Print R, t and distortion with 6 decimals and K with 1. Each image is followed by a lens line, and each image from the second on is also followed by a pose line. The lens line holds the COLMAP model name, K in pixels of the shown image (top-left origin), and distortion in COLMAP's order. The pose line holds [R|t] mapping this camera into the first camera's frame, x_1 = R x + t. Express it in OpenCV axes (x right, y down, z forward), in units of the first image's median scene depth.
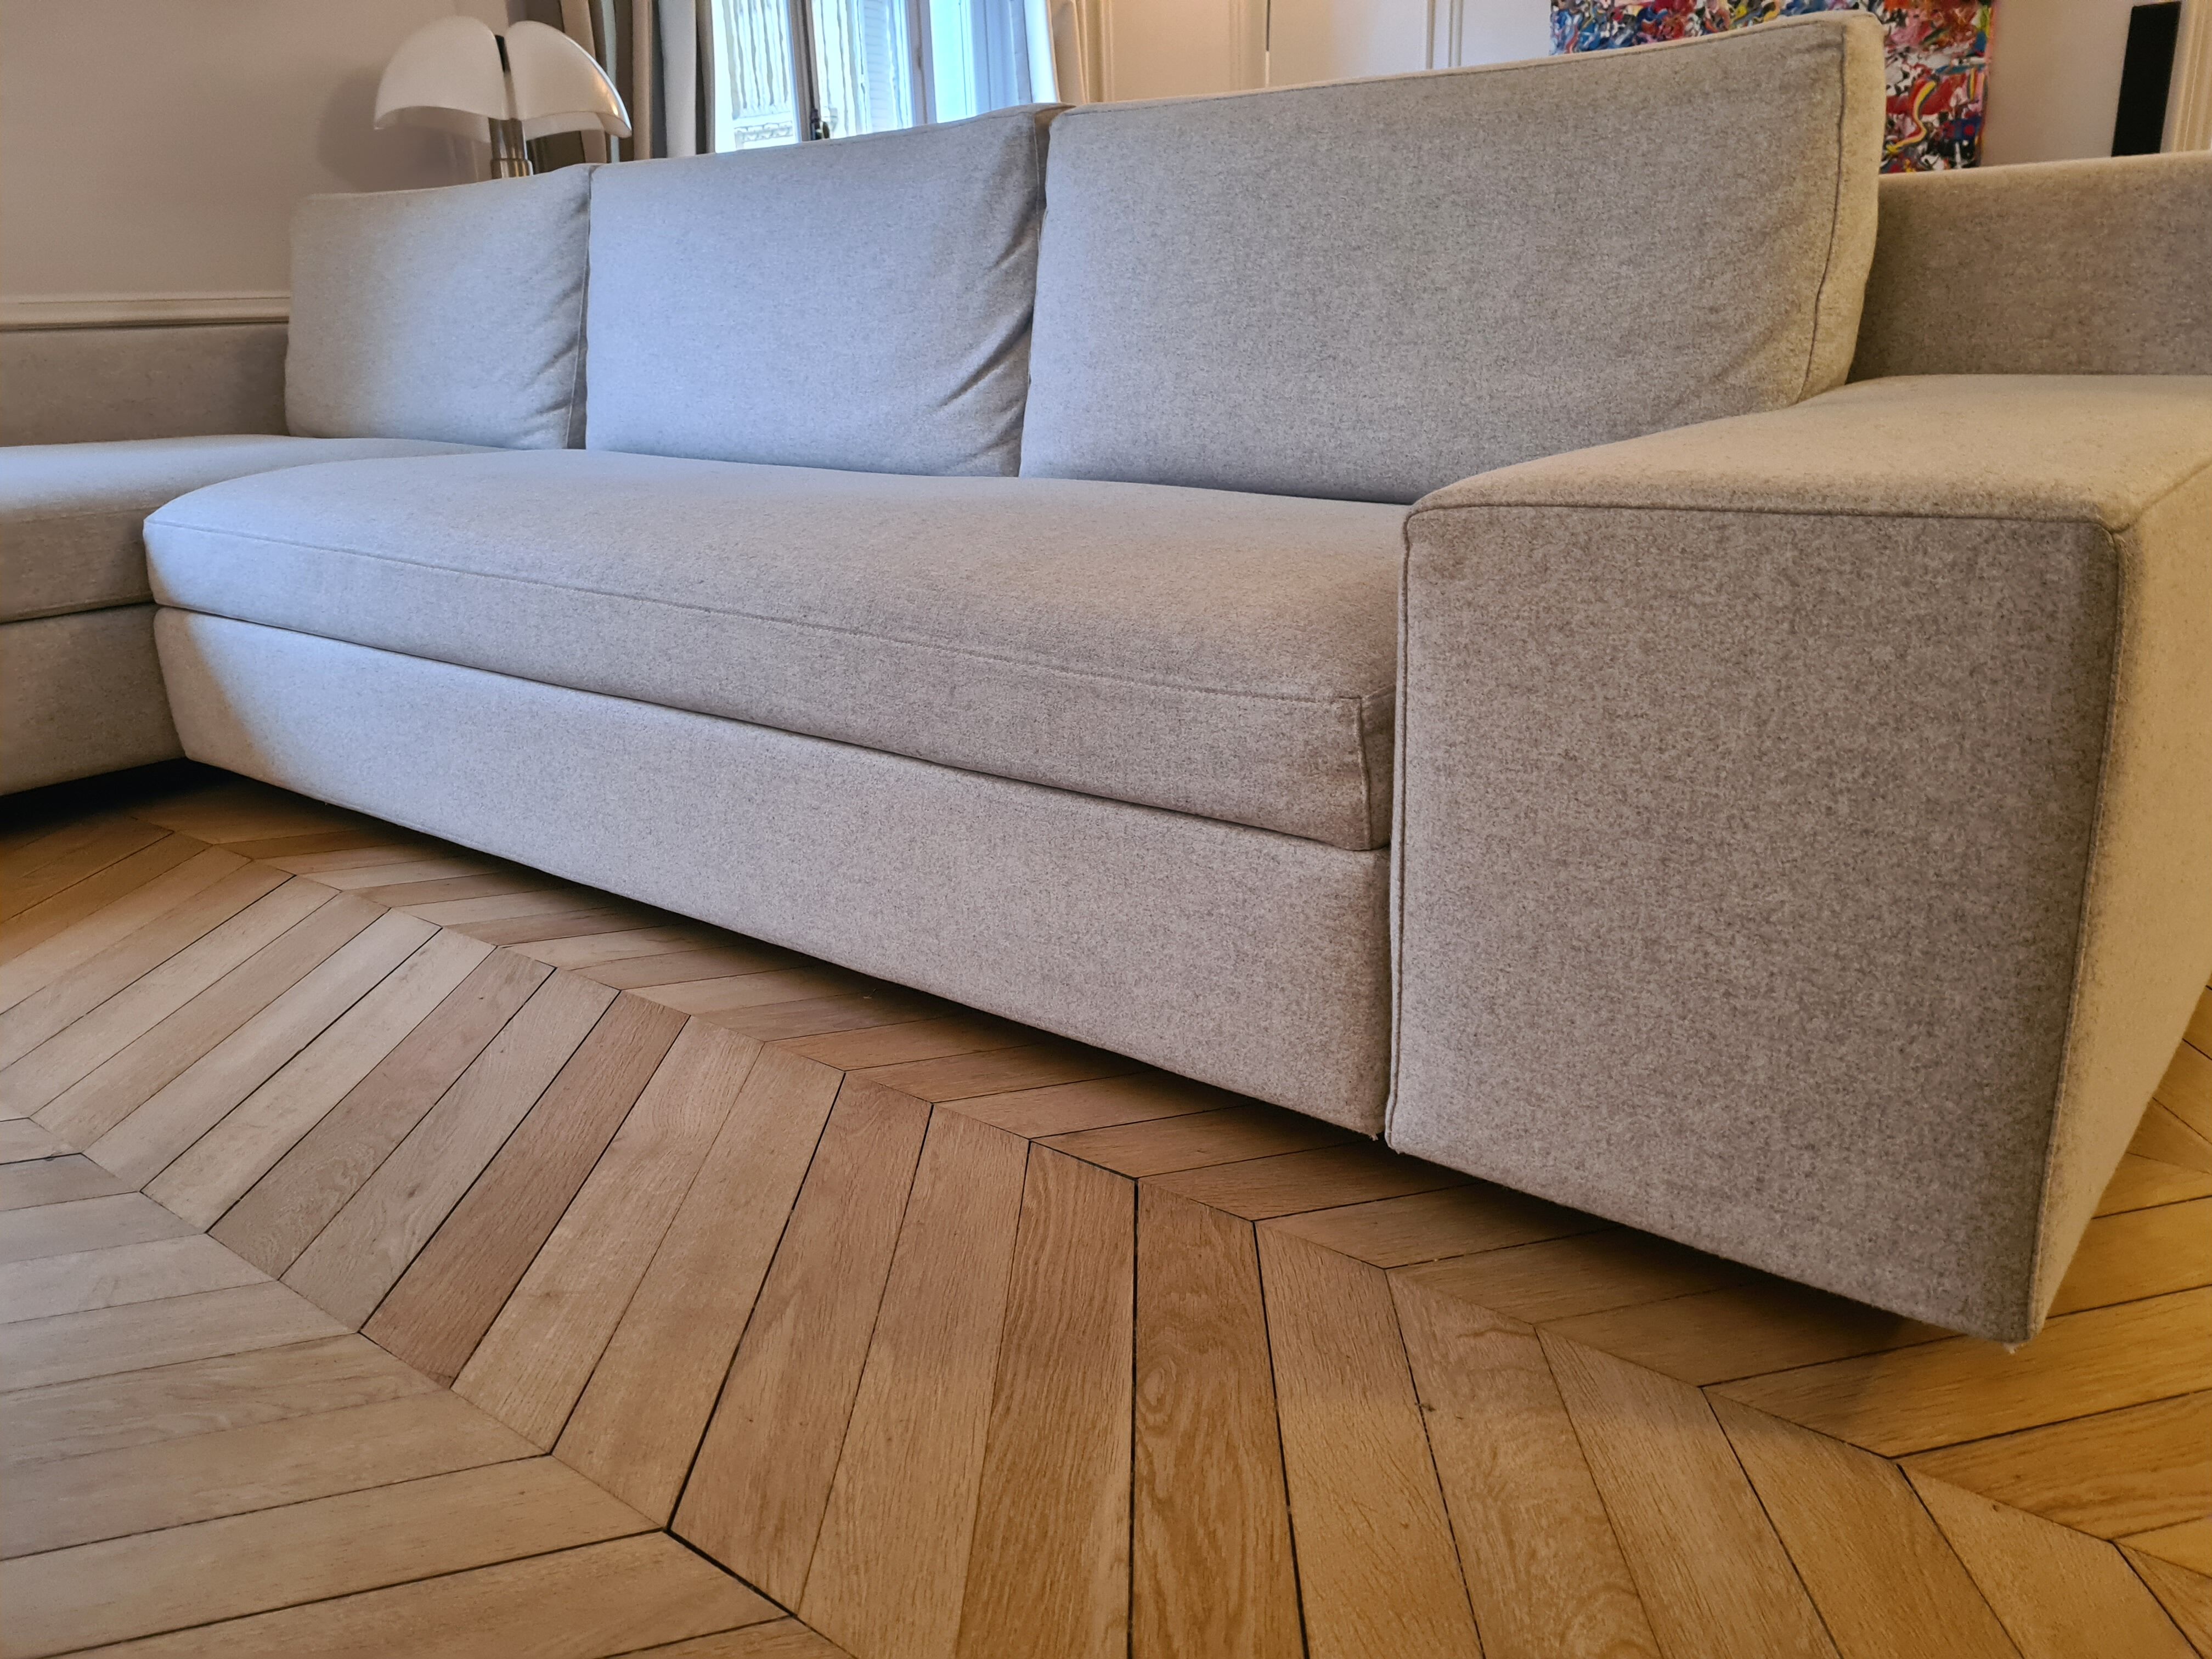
lens RADIAL K [[1667.4, 0, 1079.6], [0, 1667.4, 828.9], [0, 0, 1]] dist [0.063301, -0.059299]
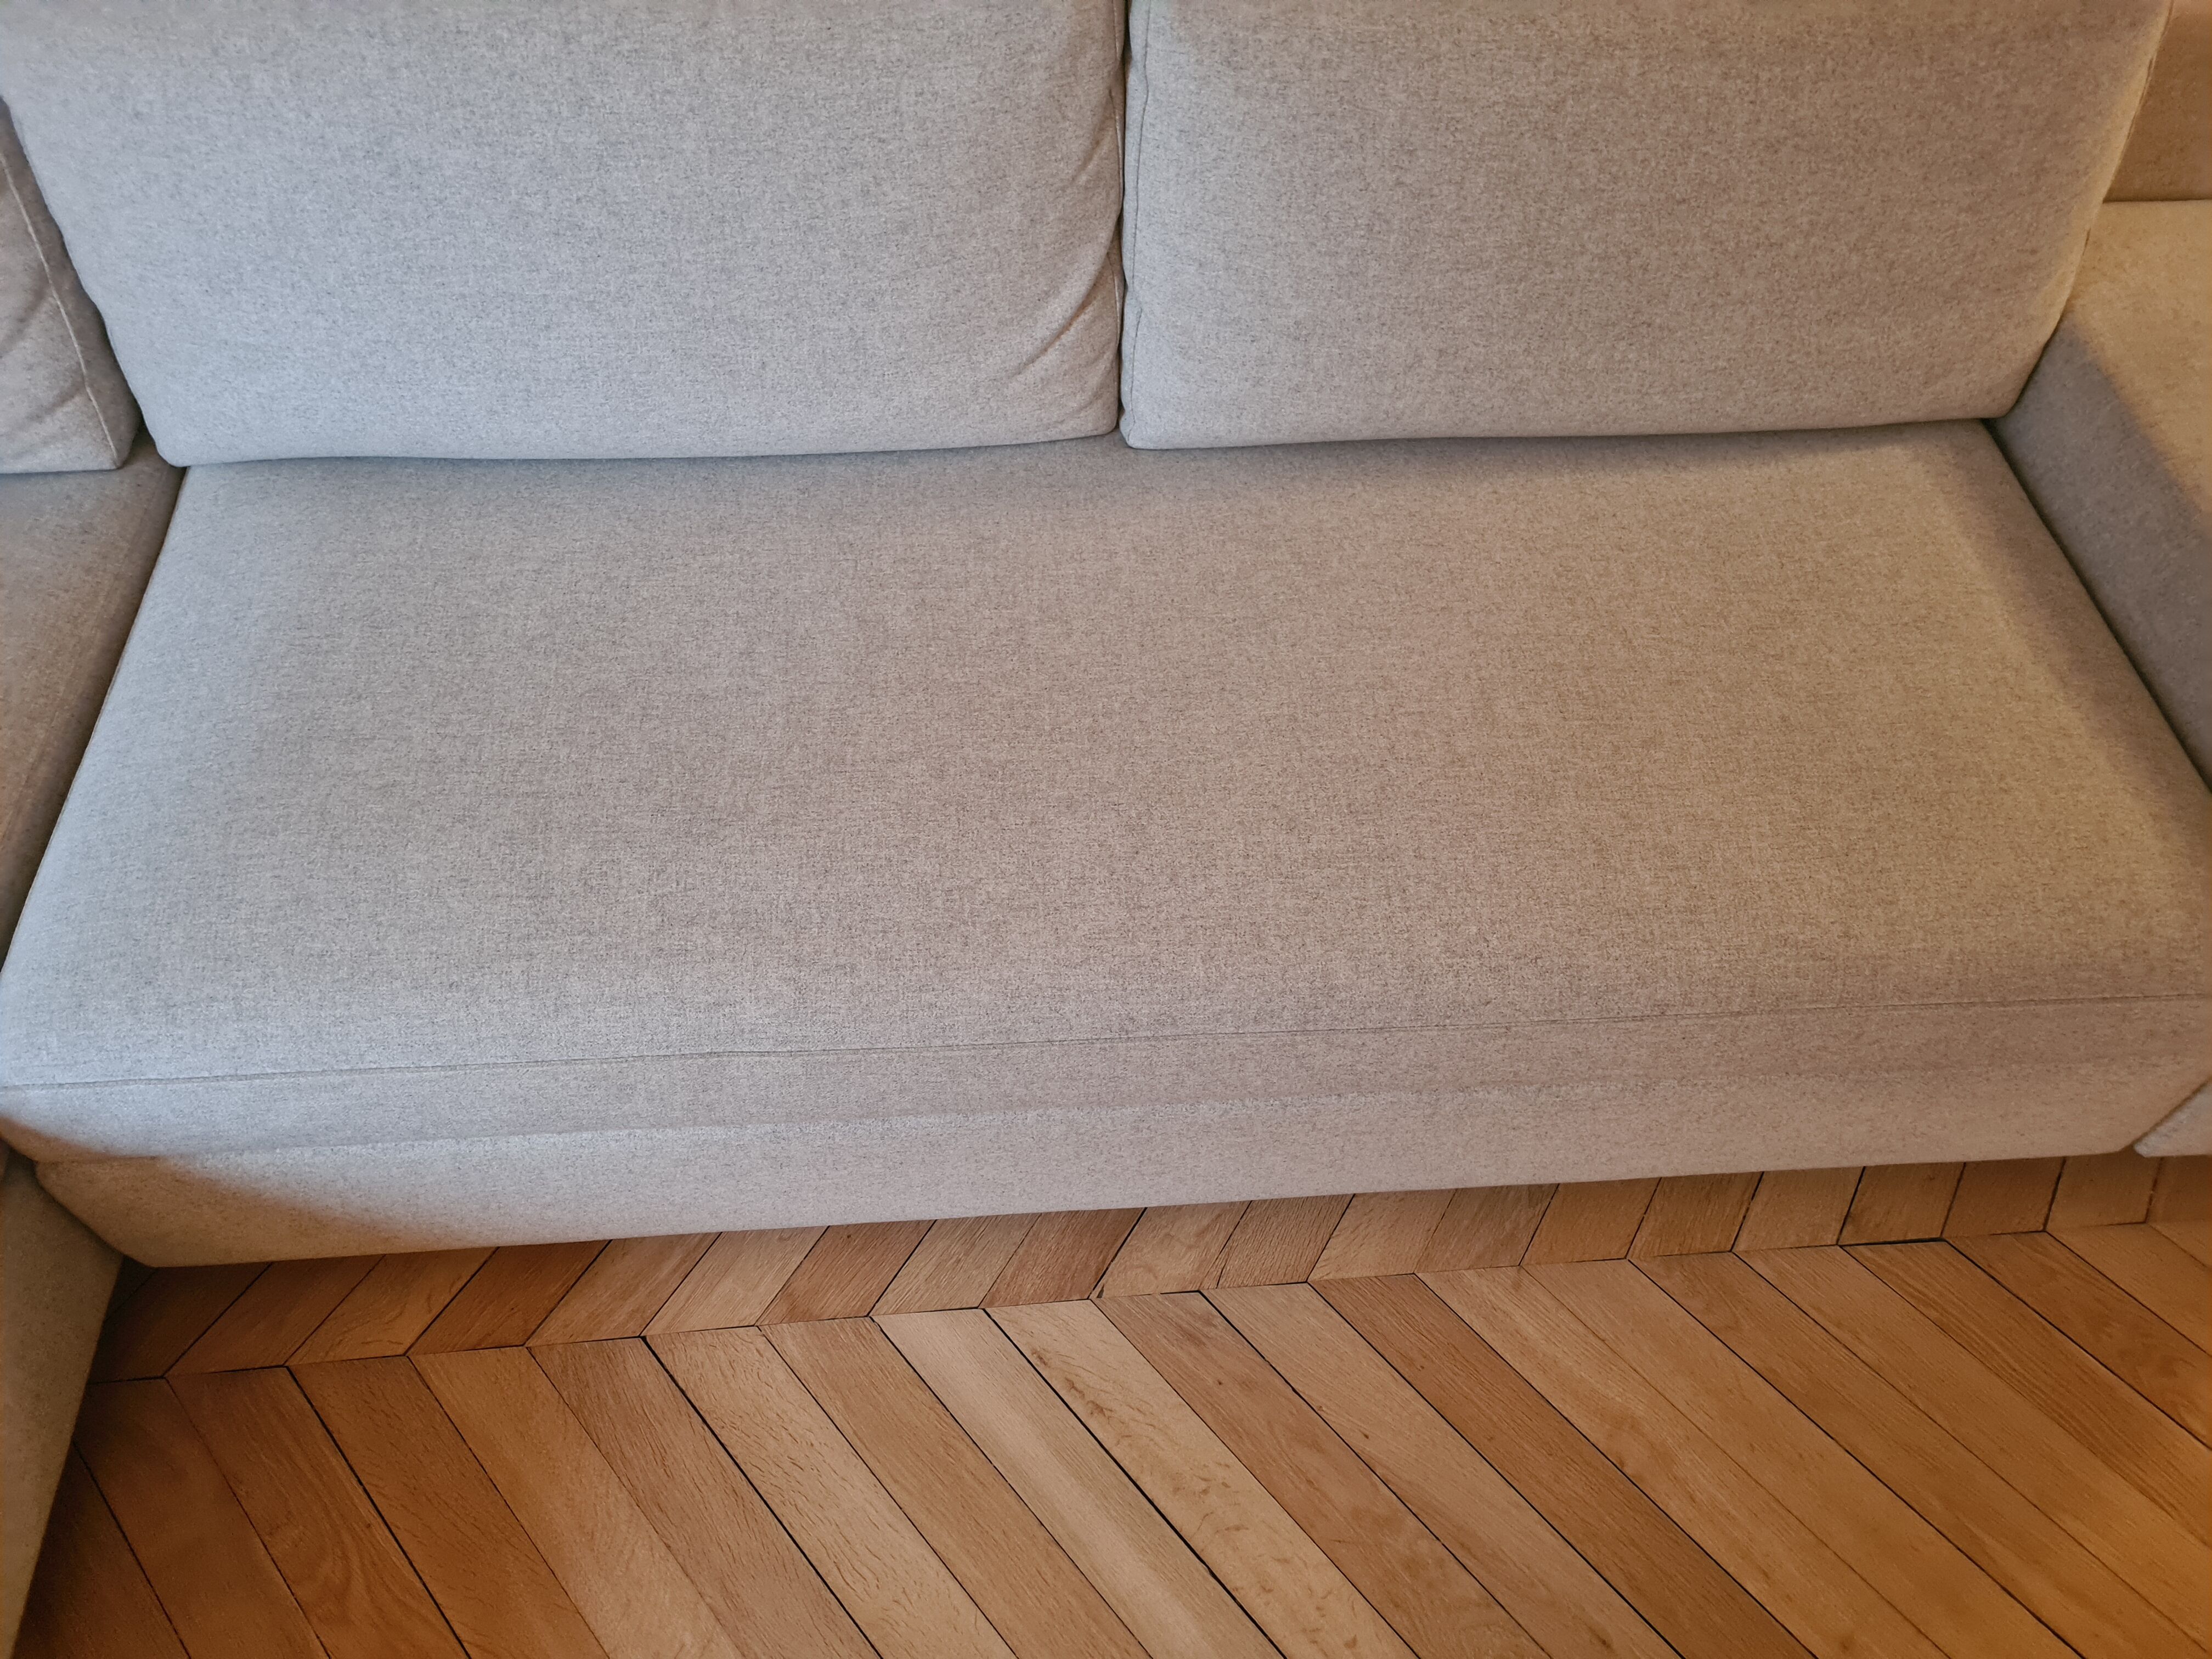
lens RADIAL K [[1667.4, 0, 1079.6], [0, 1667.4, 828.9], [0, 0, 1]] dist [0.063301, -0.059299]
pose [[0.717888, -0.524319, 0.457959, -0.626419], [0.159913, 0.764446, 0.624540, -0.689451], [-0.677543, -0.375116, 0.632632, 0.533379]]
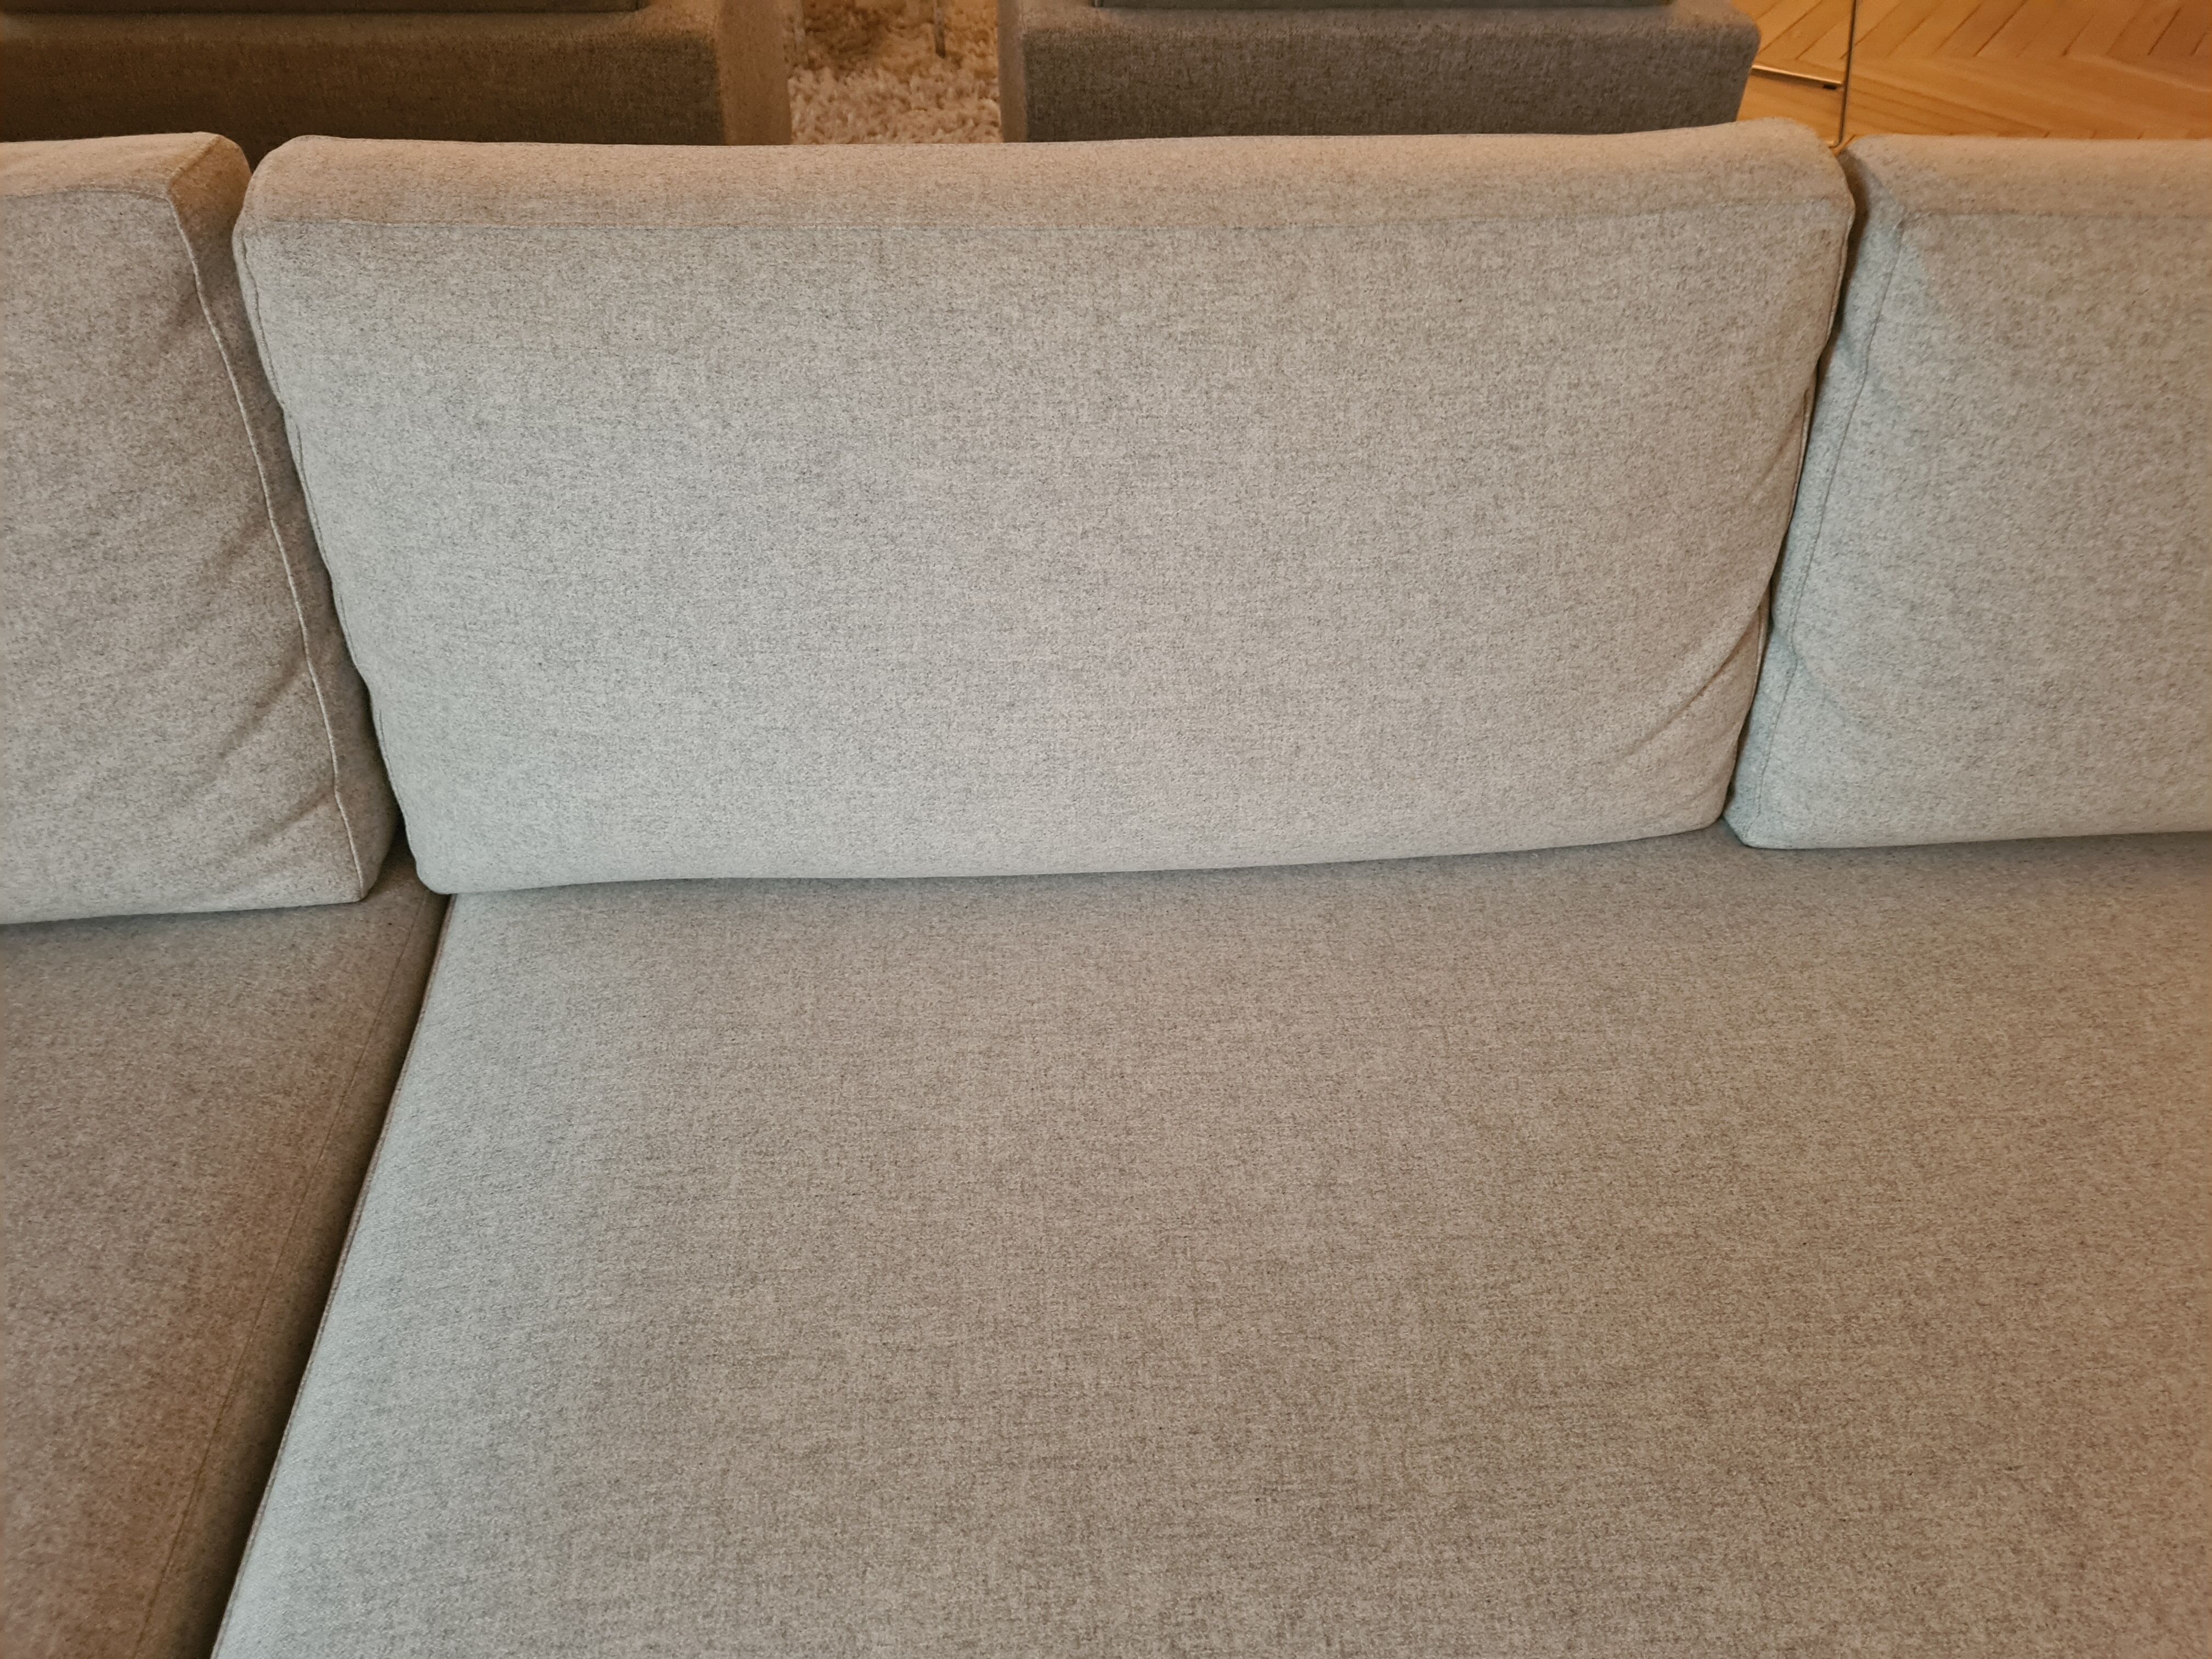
lens RADIAL K [[1655.3, 0, 1110.0], [0, 1655.3, 797.6], [0, 0, 1]] dist [0.055680, -0.044006]
pose [[0.711410, -0.430811, 0.555246, -0.612273], [0.164670, 0.870264, 0.464247, -0.632665], [-0.683213, -0.238837, 0.690056, 0.916837]]
